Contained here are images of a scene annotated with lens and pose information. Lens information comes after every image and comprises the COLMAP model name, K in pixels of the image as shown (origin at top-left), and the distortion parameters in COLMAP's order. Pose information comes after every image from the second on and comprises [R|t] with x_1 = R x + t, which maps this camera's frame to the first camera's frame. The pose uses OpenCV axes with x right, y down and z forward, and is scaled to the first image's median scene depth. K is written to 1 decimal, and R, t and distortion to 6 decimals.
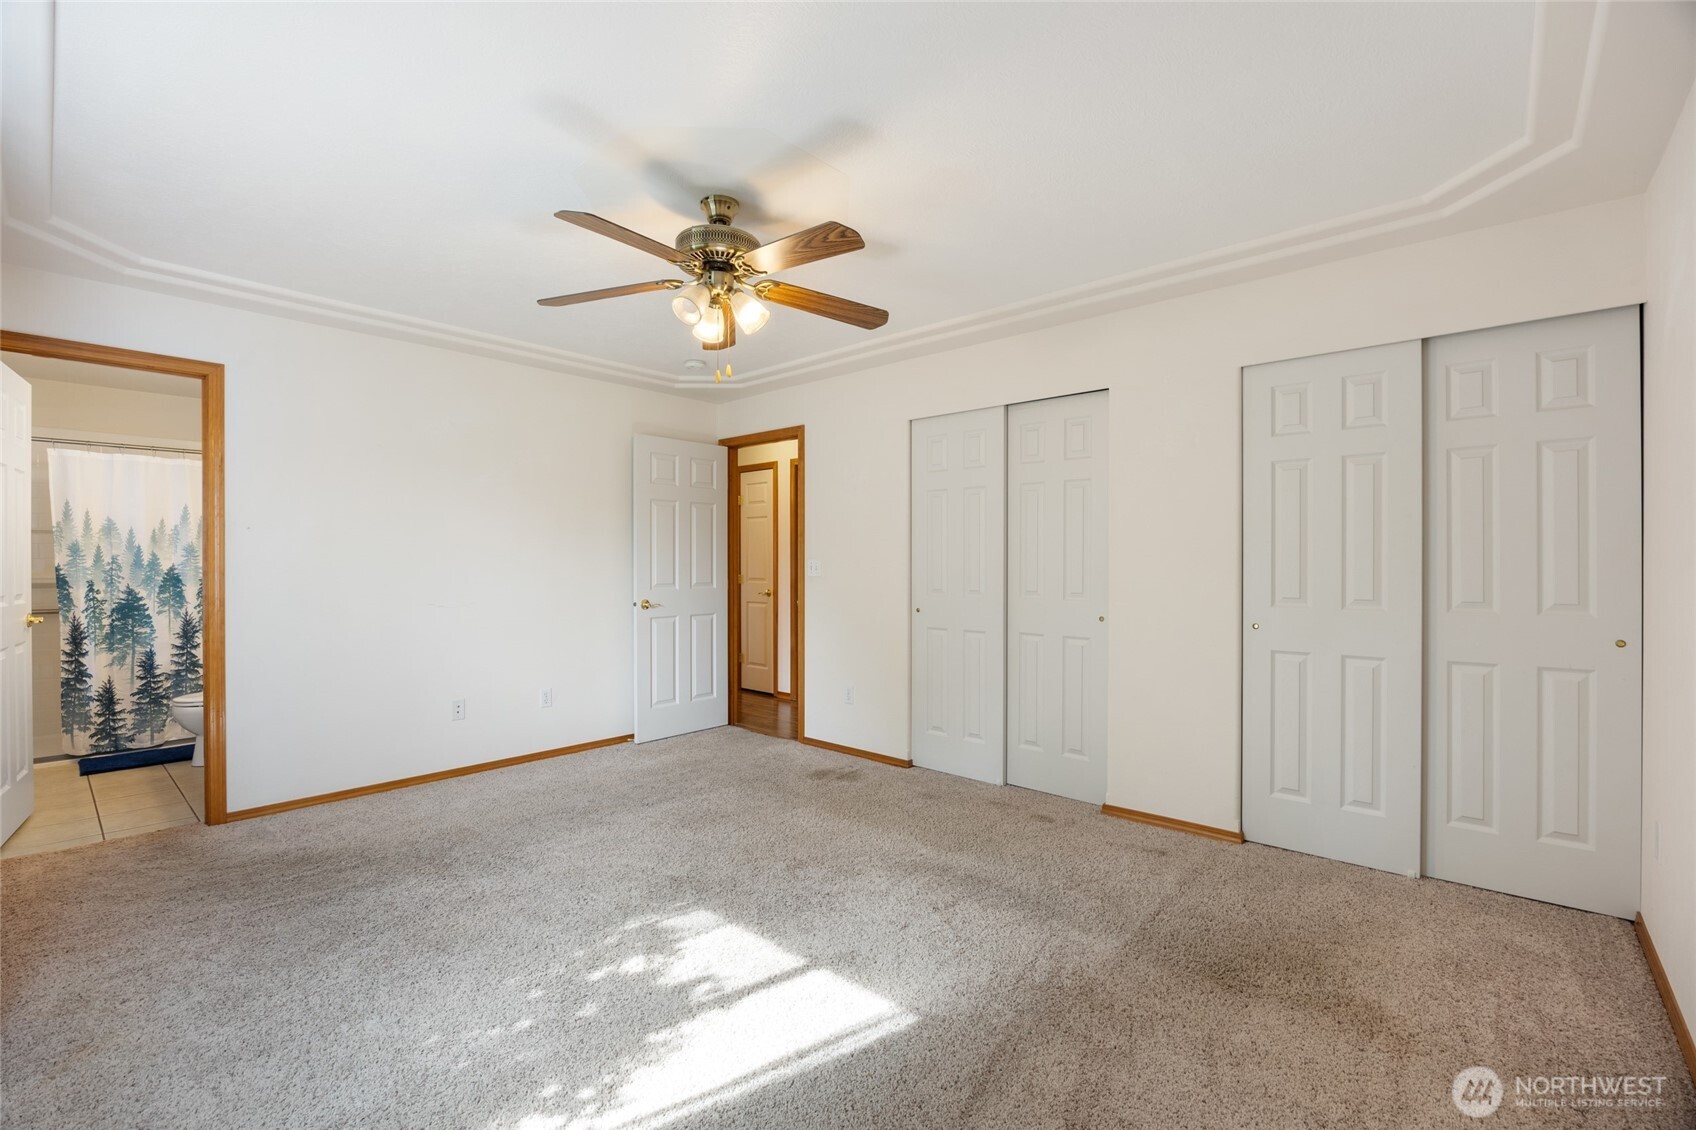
lens RADIAL K [[731.4, 0, 848.0], [0, 731.4, 565.0], [0, 0, 1]] dist [-0.024971, 0.004067]
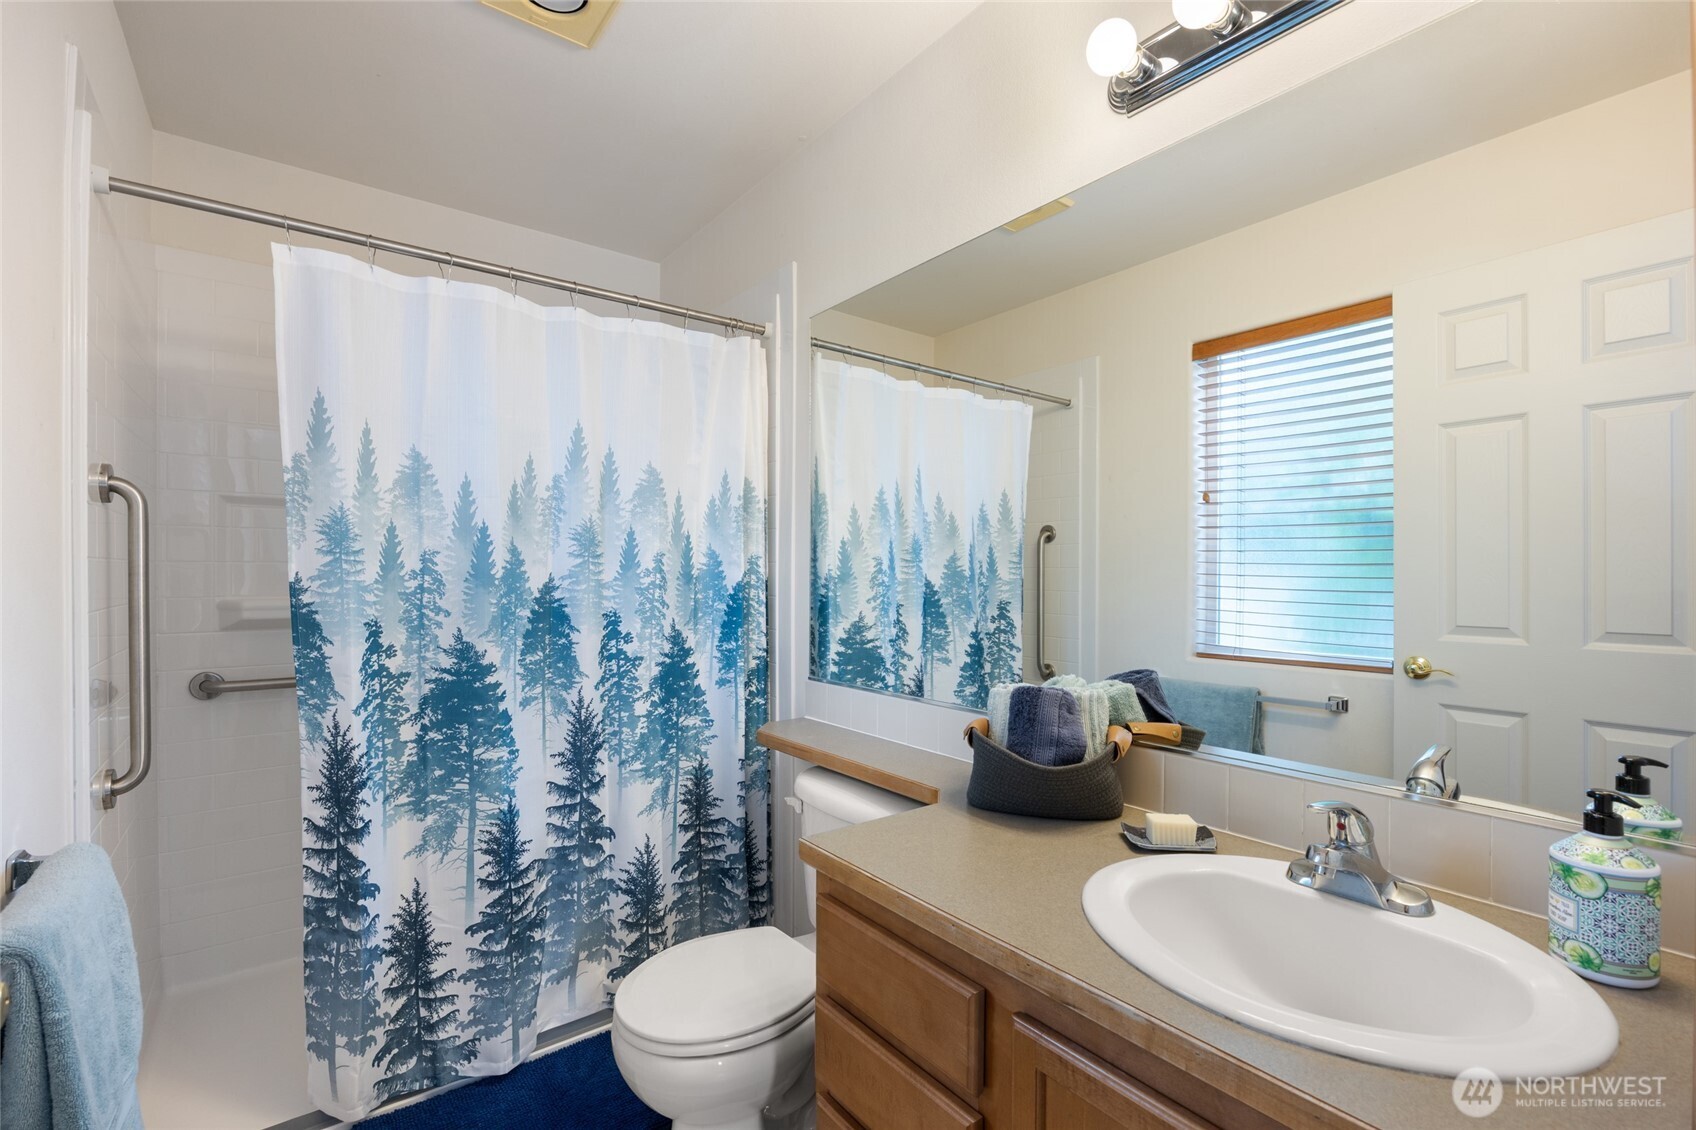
lens RADIAL K [[731.4, 0, 848.0], [0, 731.4, 565.0], [0, 0, 1]] dist [-0.024971, 0.004067]
pose [[0.984336, 0.001914, -0.176290, -0.748760], [-0.002500, 0.999992, -0.003105, -0.006044], [0.176282, 0.003497, 0.984333, 0.672441]]
